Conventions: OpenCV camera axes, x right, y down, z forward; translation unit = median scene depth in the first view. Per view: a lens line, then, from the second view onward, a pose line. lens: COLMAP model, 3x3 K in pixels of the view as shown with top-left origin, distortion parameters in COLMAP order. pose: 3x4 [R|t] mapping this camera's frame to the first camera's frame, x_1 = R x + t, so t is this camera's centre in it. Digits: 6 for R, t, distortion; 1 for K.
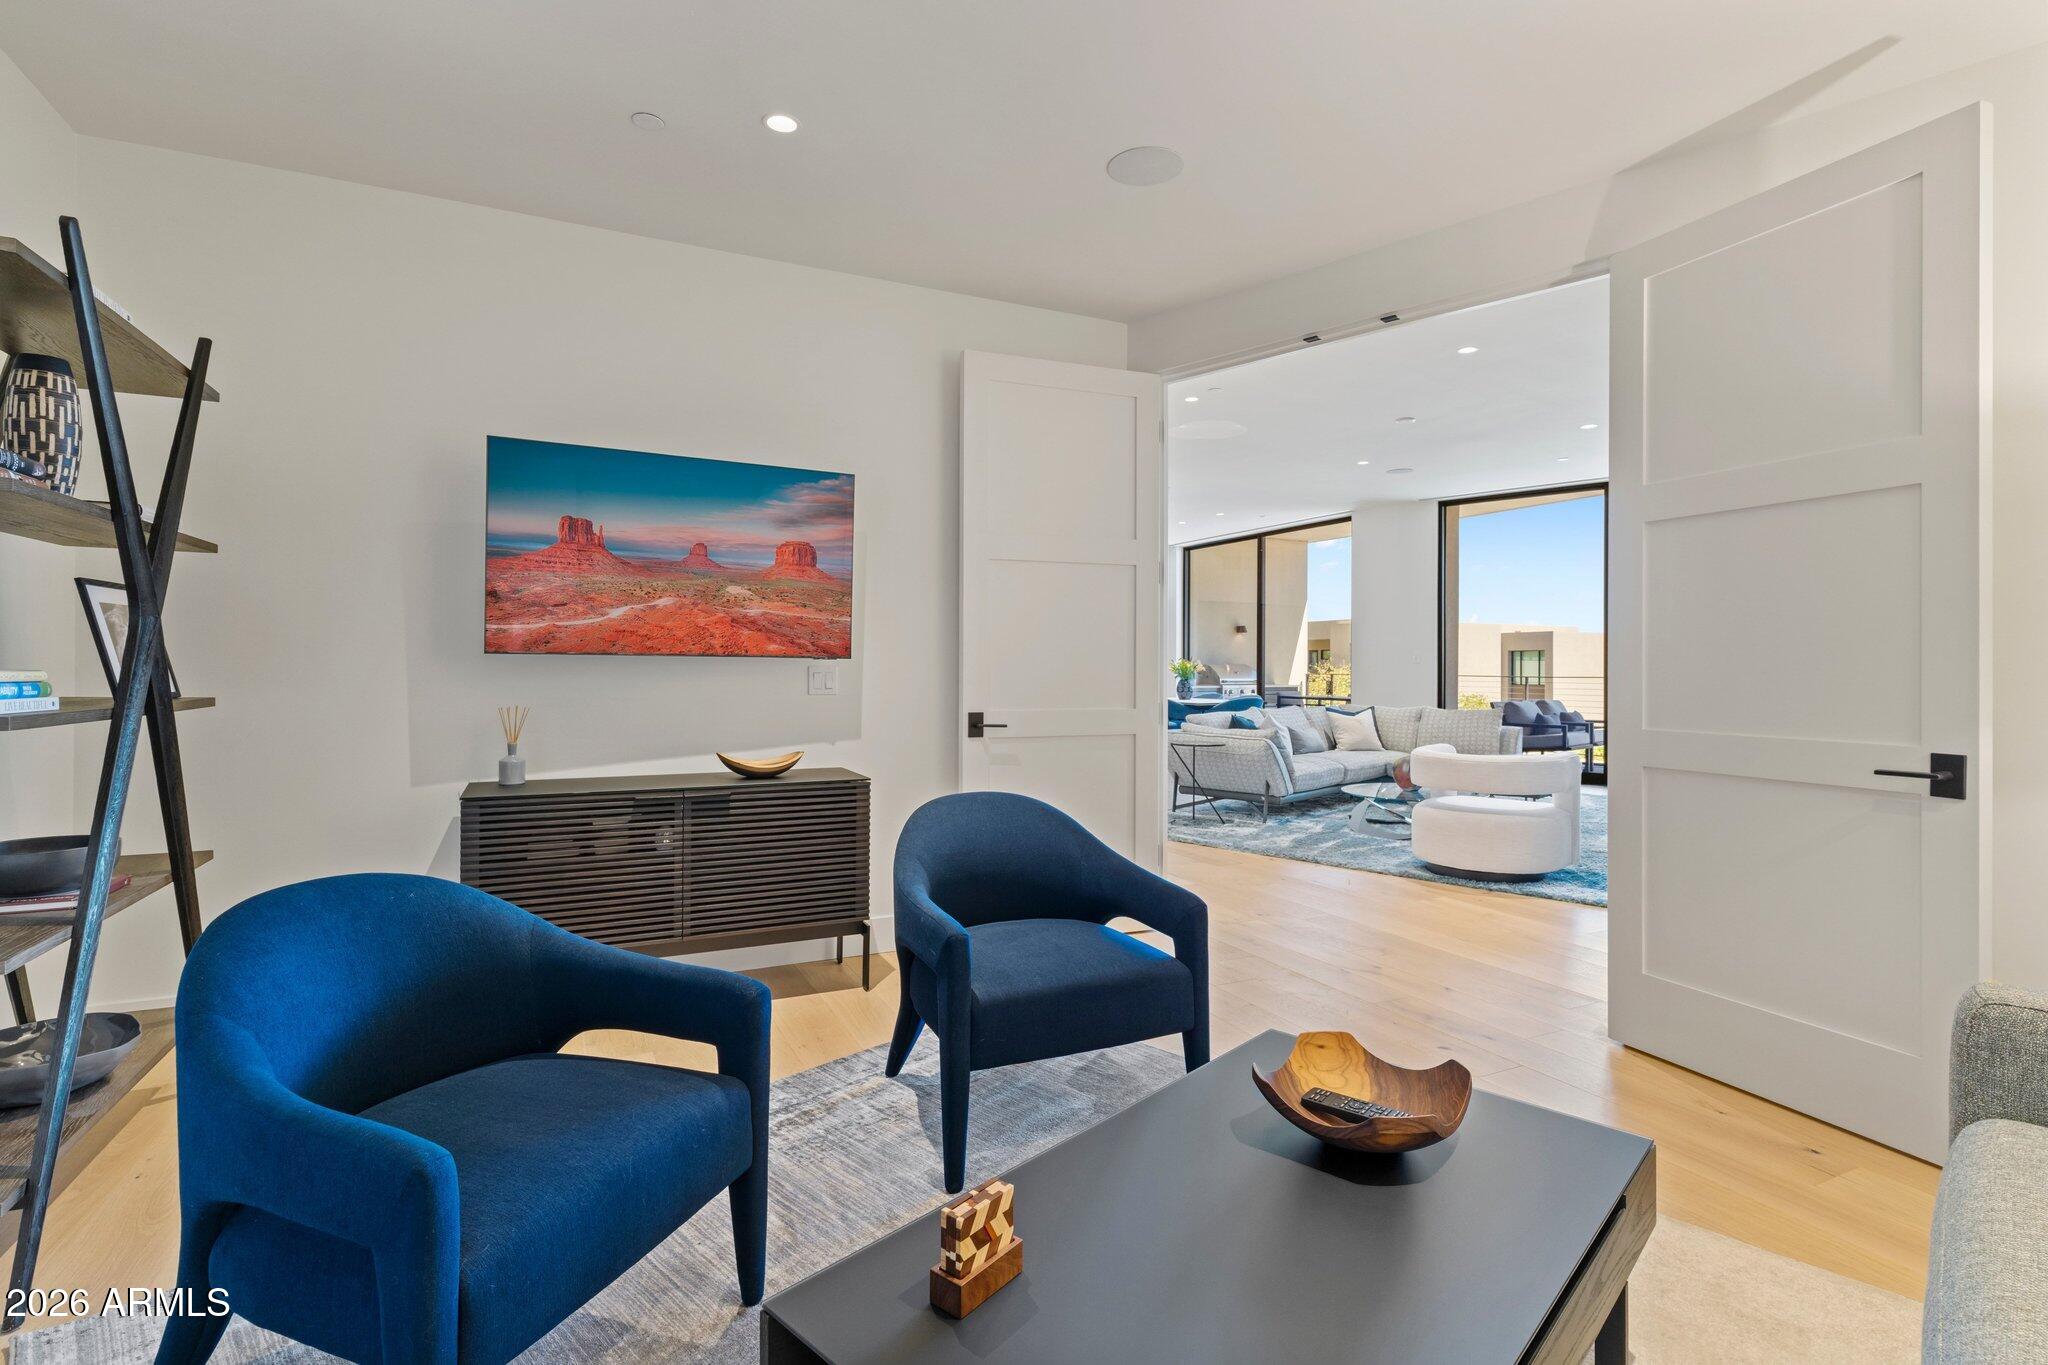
lens RADIAL K [[974.1, 0, 1021.4], [0, 974.1, 678.5], [0, 0, 1]] dist [0.002403, 0.000640]
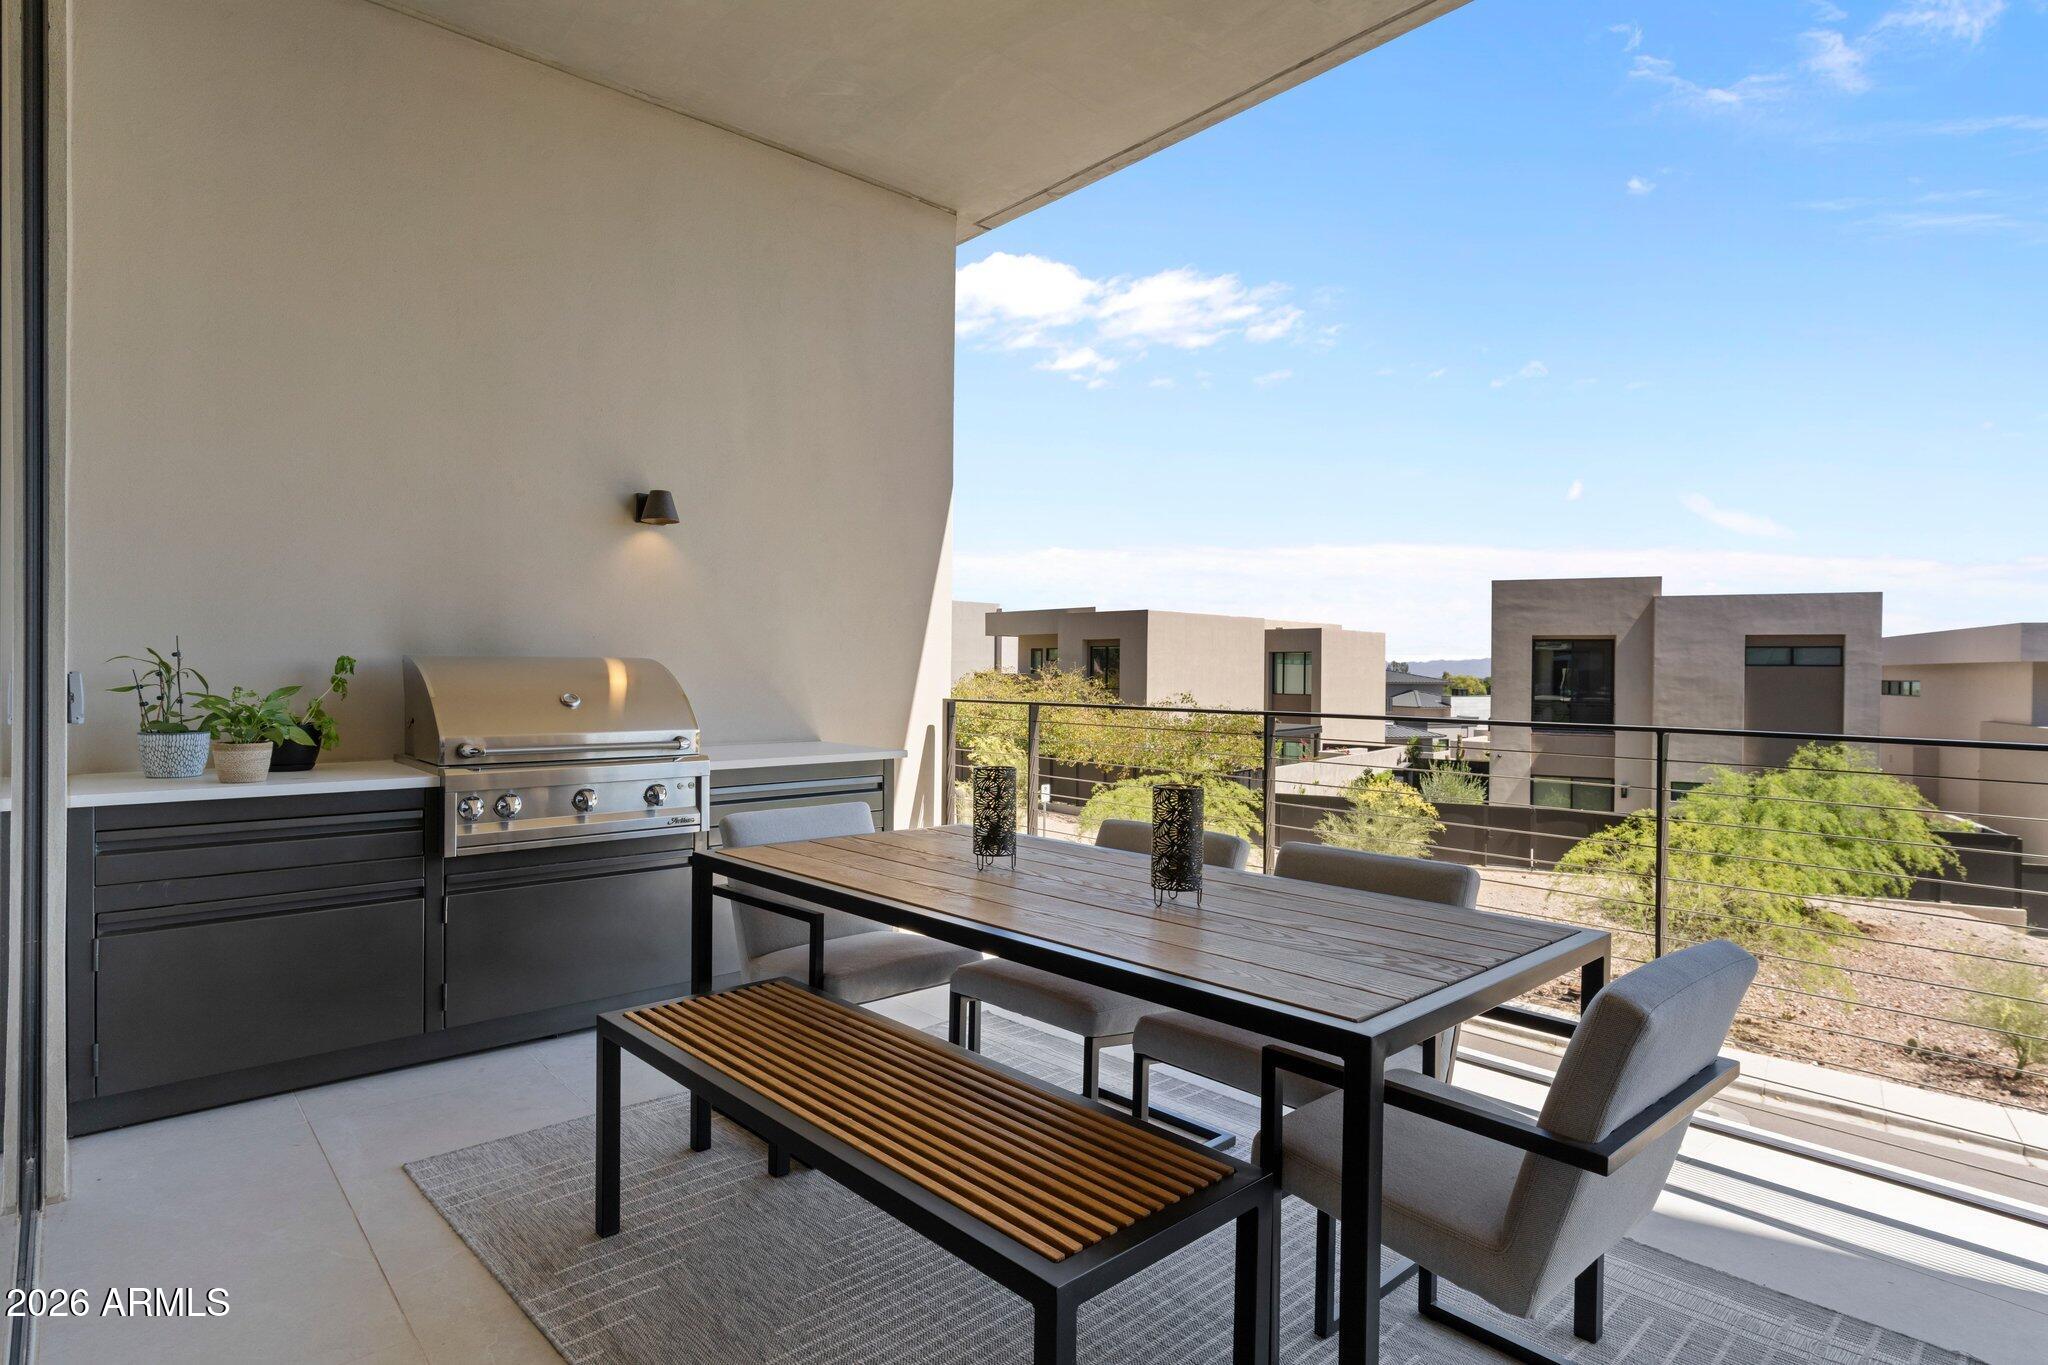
lens RADIAL K [[974.1, 0, 1021.4], [0, 974.1, 678.5], [0, 0, 1]] dist [0.002403, 0.000640]
pose [[0.965044, 0.005161, 0.262039, 0.298391], [-0.004792, 0.999986, -0.002047, -0.012683], [-0.262046, 0.000719, 0.965055, 0.905905]]
